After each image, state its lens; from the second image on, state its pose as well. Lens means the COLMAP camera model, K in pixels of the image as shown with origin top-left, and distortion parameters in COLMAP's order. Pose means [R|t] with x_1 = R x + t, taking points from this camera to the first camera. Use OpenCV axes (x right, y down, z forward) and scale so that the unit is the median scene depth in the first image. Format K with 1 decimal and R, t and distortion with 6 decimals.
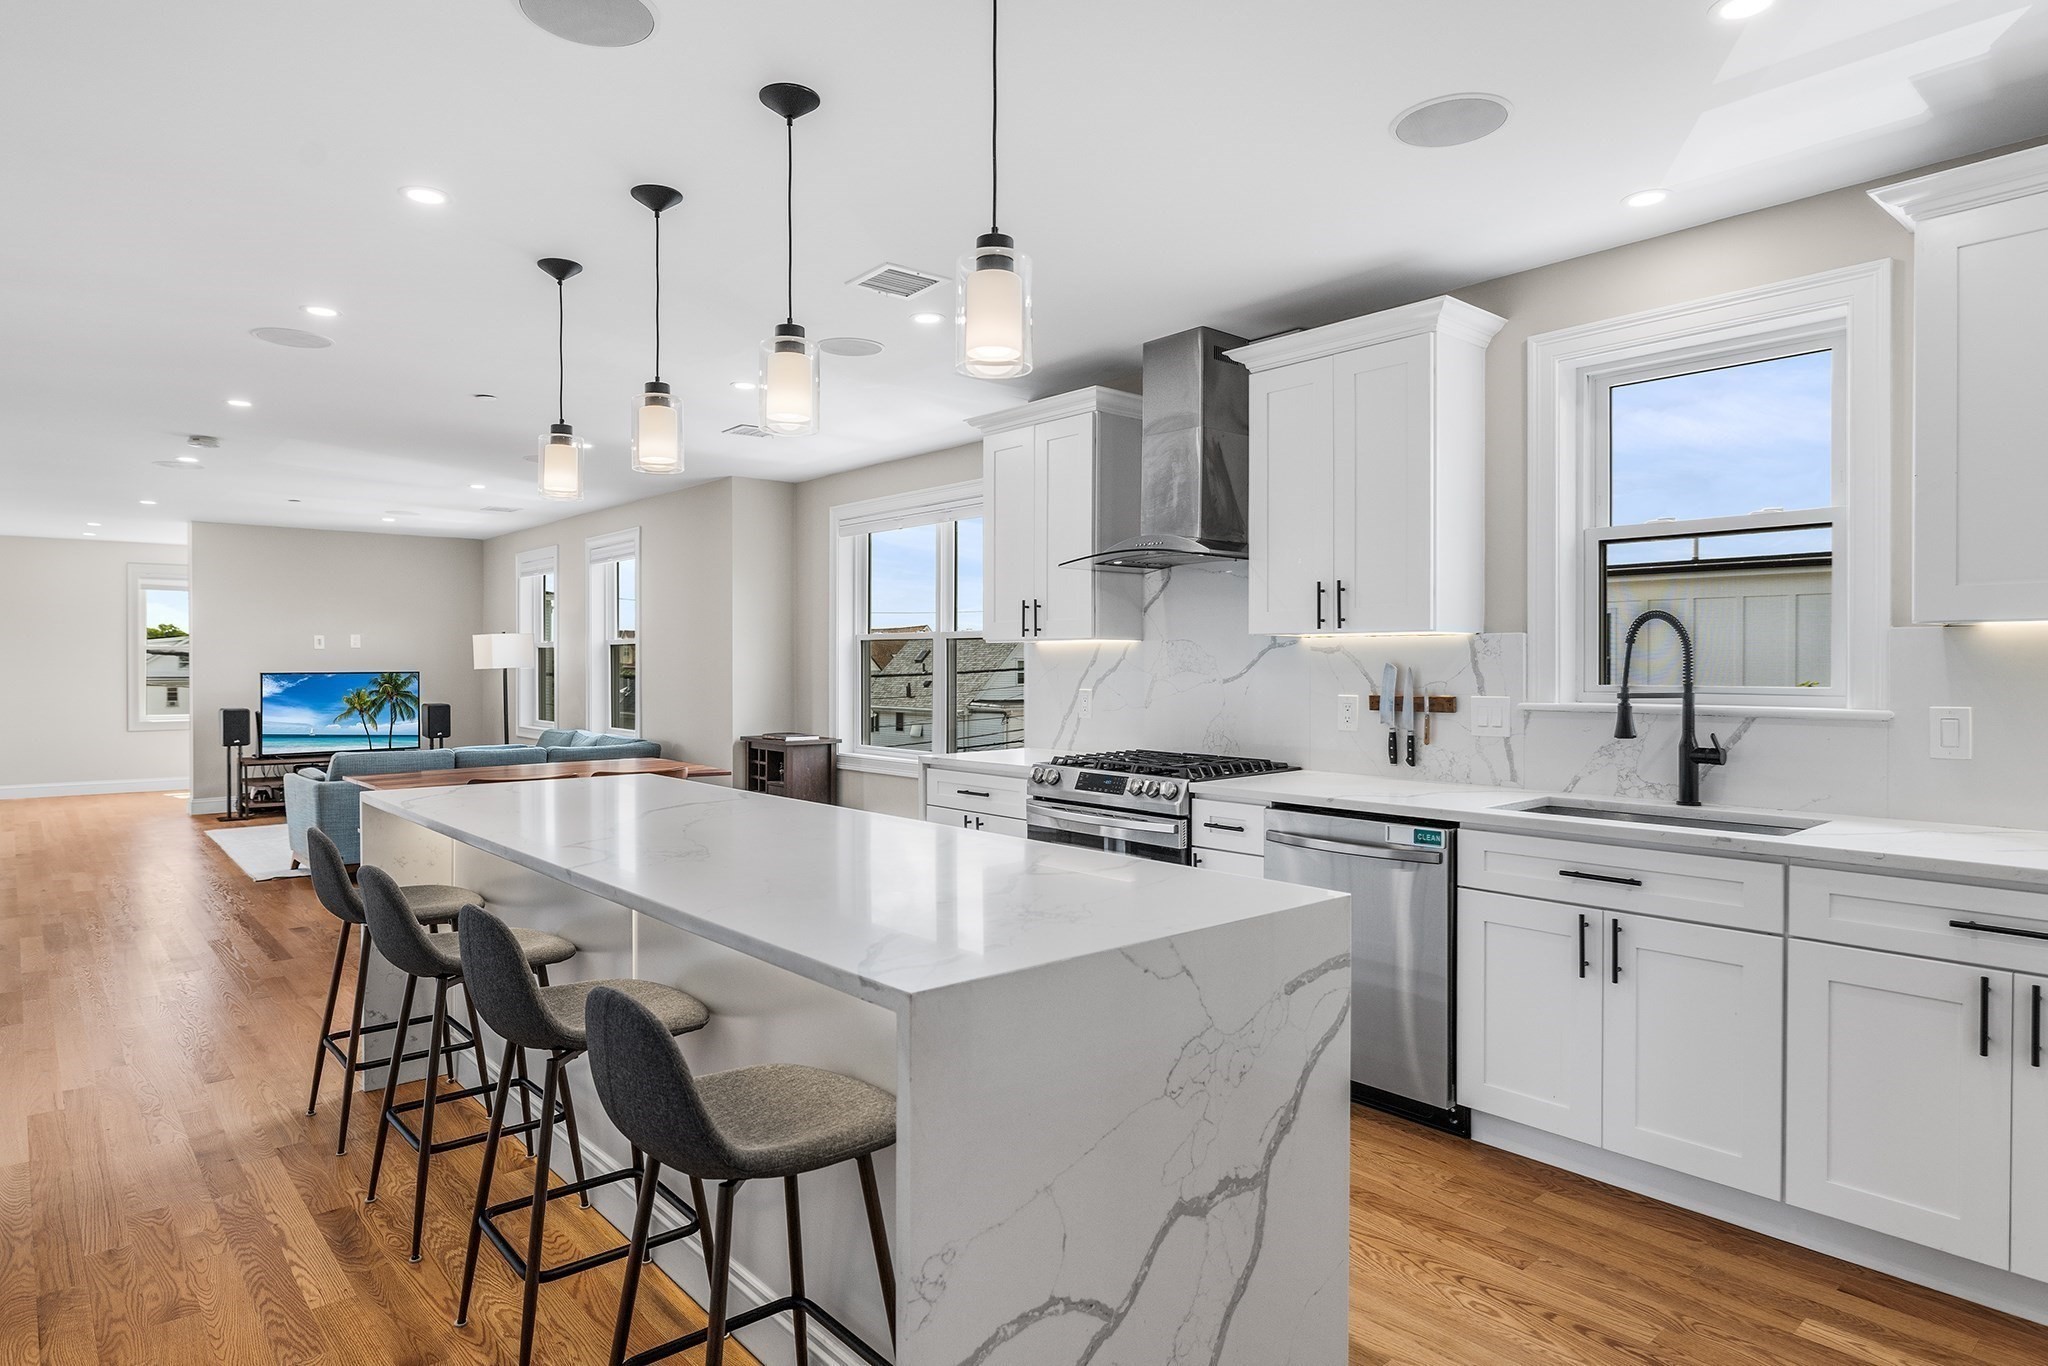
lens RADIAL K [[1153.8, 0, 1014.3], [0, 1153.8, 681.6], [0, 0, 1]] dist [-0.001692, 0.003488]
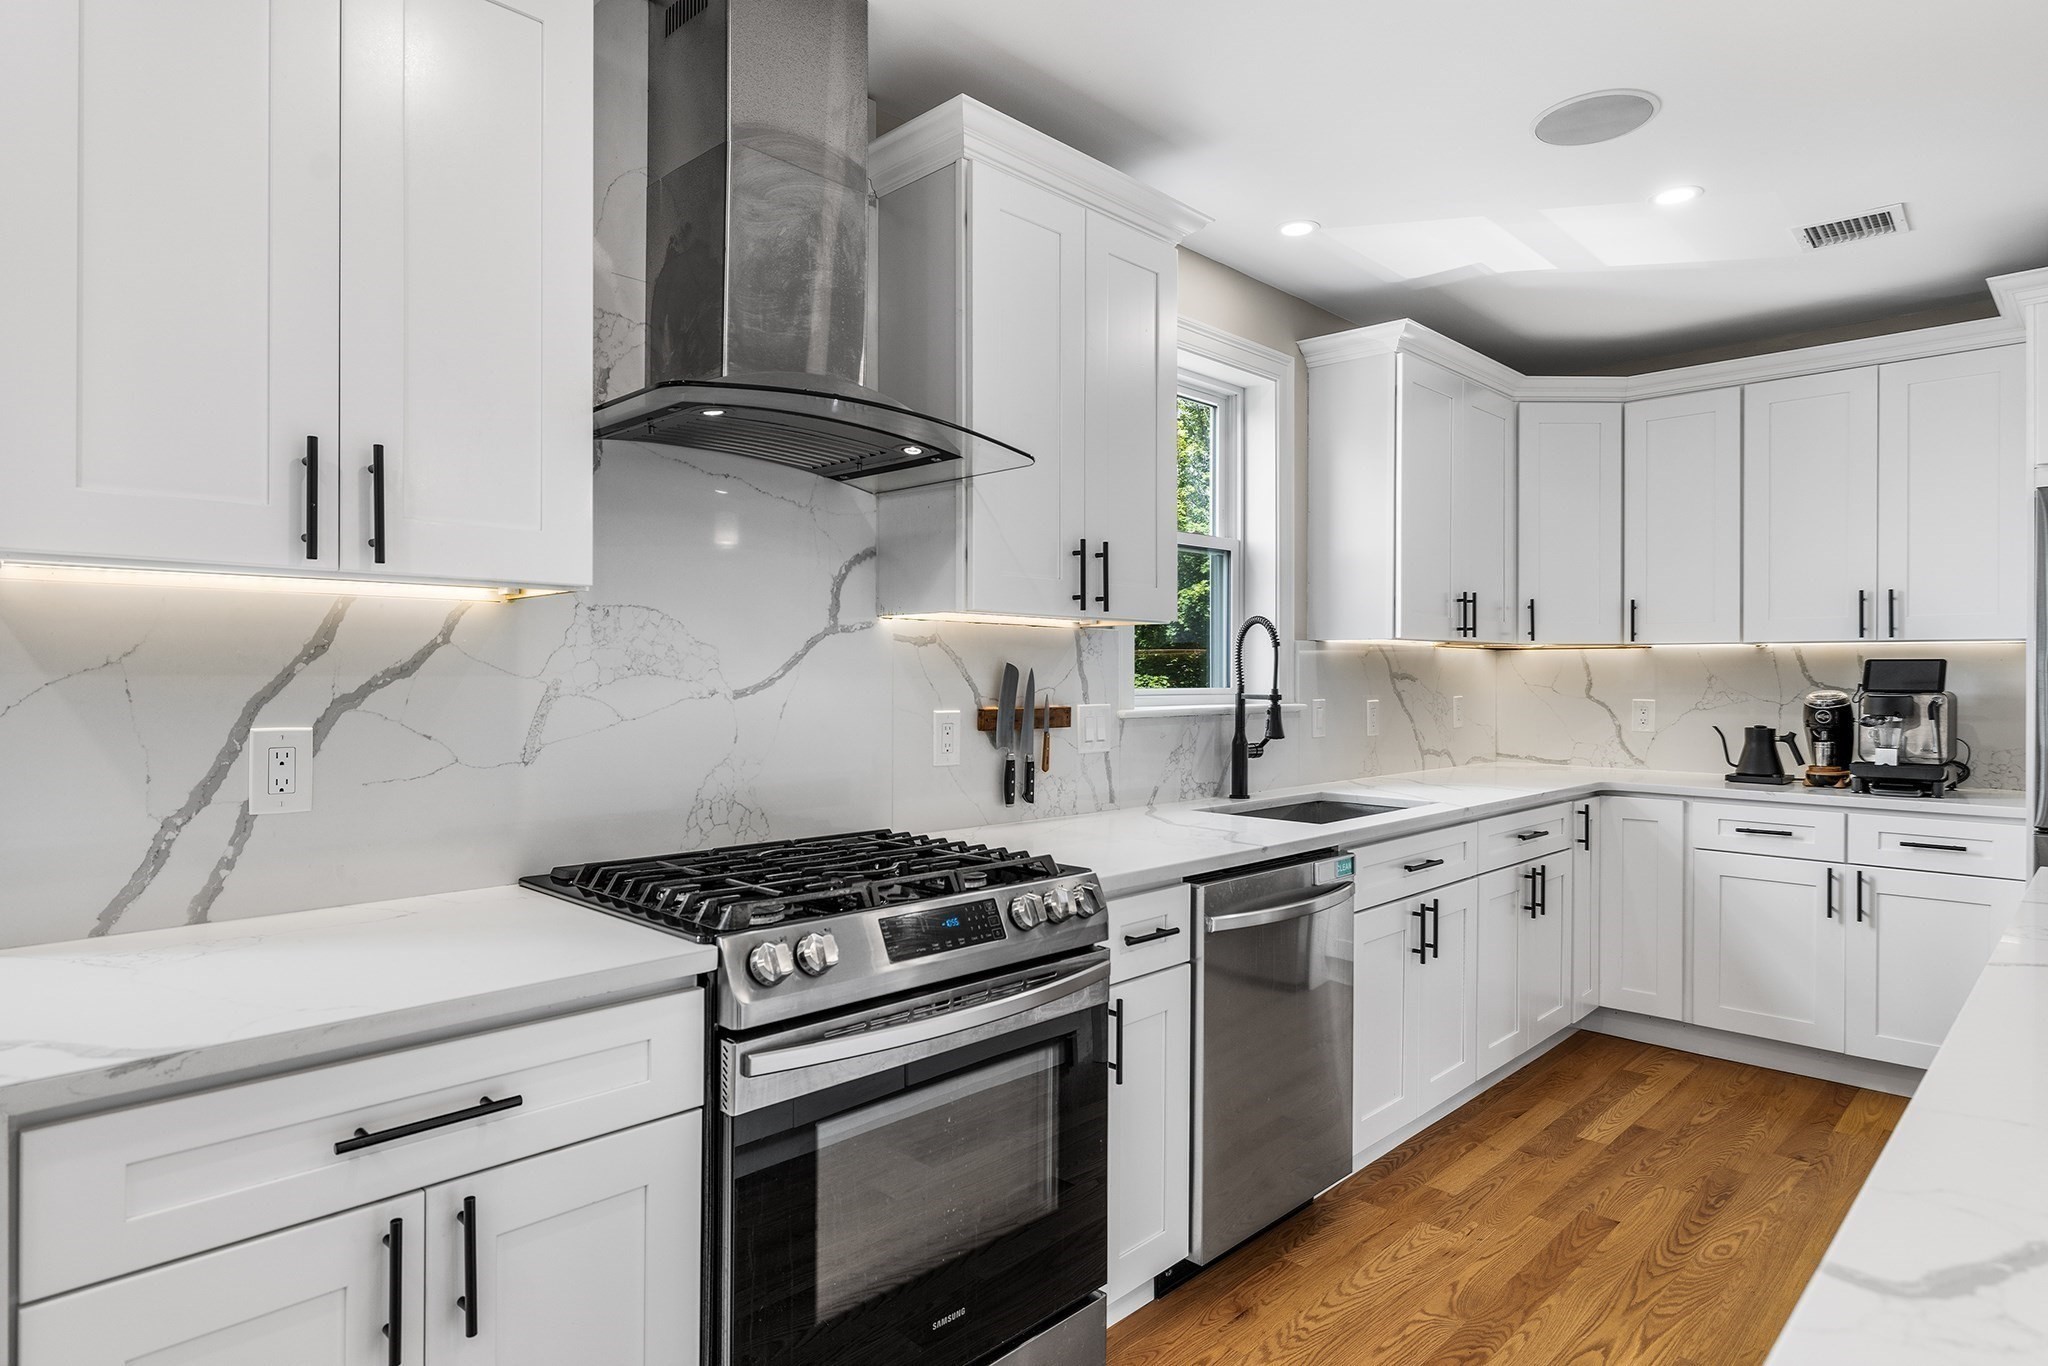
lens RADIAL K [[1153.8, 0, 1032.3], [0, 1153.8, 673.5], [0, 0, 1]] dist [-0.001692, 0.003488]
pose [[-0.091520, -0.005637, 0.995787, -0.295396], [0.003607, 0.999976, 0.005992, -0.010506], [-0.995797, 0.004140, -0.091498, 0.814695]]
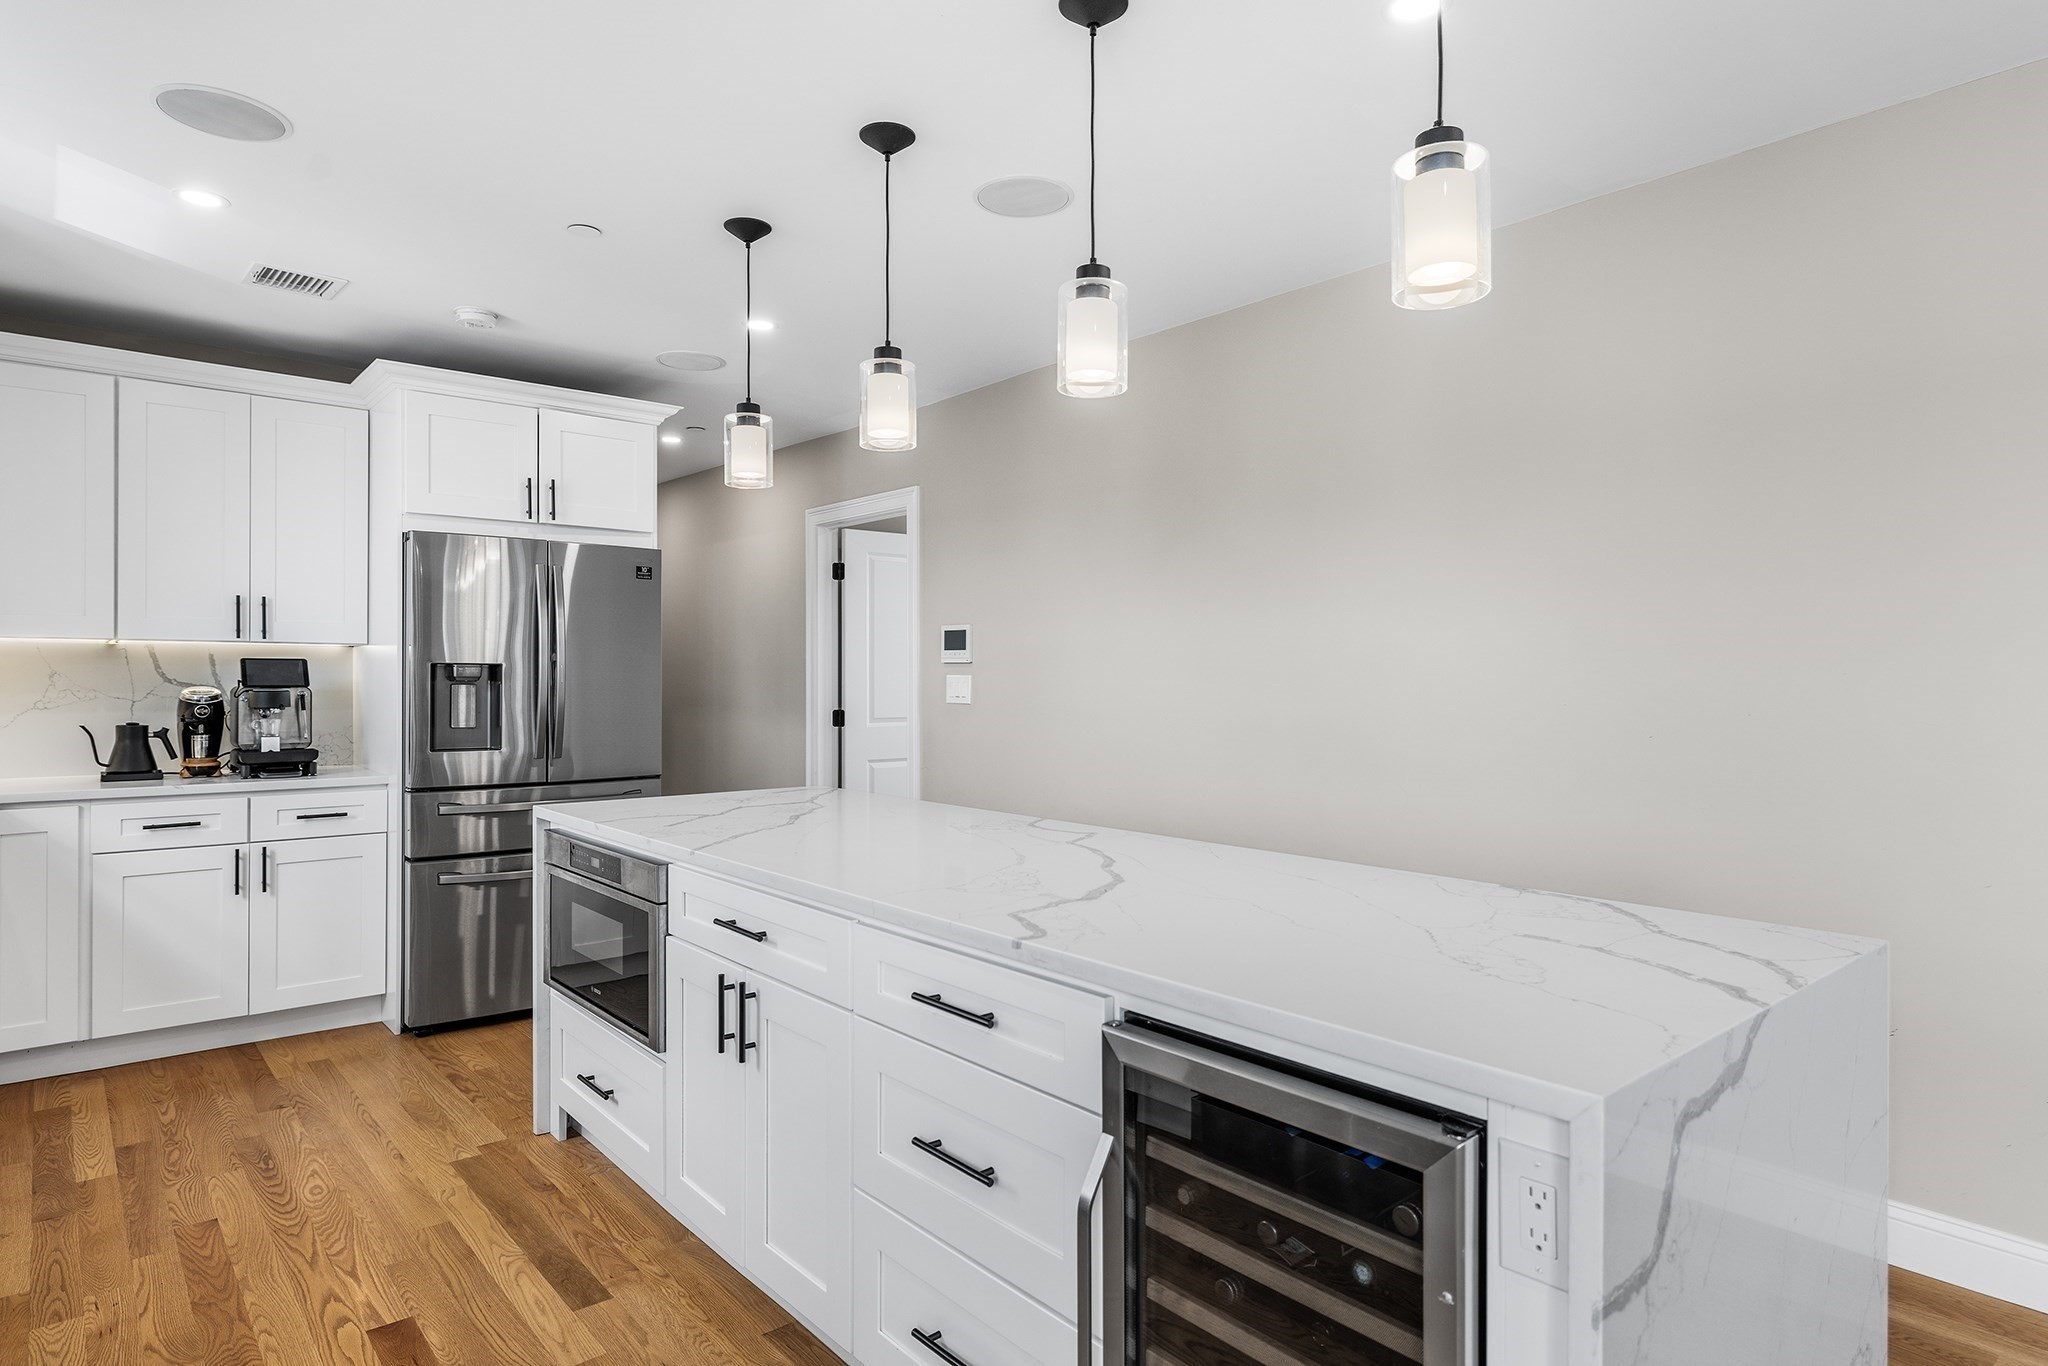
lens RADIAL K [[1153.8, 0, 1006.1], [0, 1153.8, 670.3], [0, 0, 1]] dist [-0.001692, 0.003488]
pose [[-0.999855, -0.008348, 0.014858, -0.160314], [-0.008301, 0.999960, 0.003228, -0.011566], [-0.014884, 0.003104, -0.999884, 1.028215]]
